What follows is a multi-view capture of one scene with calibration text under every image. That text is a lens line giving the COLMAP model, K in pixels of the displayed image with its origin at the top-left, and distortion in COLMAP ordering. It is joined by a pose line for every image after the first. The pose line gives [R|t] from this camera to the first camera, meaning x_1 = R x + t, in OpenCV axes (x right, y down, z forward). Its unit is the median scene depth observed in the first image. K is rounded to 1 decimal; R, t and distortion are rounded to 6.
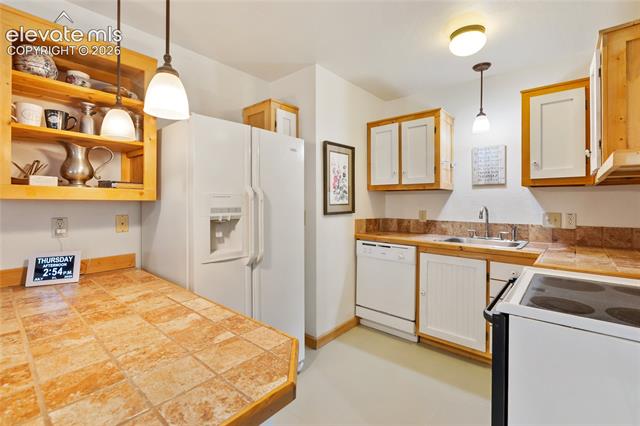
lens RADIAL K [[290.1, 0, 335.3], [0, 290.1, 199.9], [0, 0, 1]] dist [-0.000954, -0.000227]
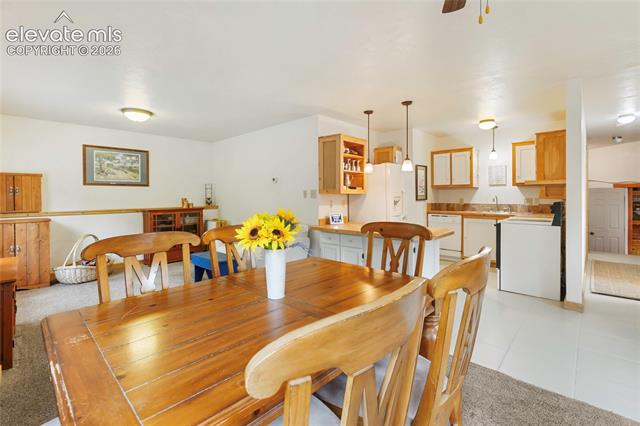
lens RADIAL K [[290.1, 0, 334.0], [0, 290.1, 194.9], [0, 0, 1]] dist [-0.000954, -0.000227]
pose [[0.998973, -0.008607, -0.044473, -0.509939], [0.008925, 0.999936, 0.006941, -0.006201], [0.044411, -0.007330, 0.998986, -1.048953]]
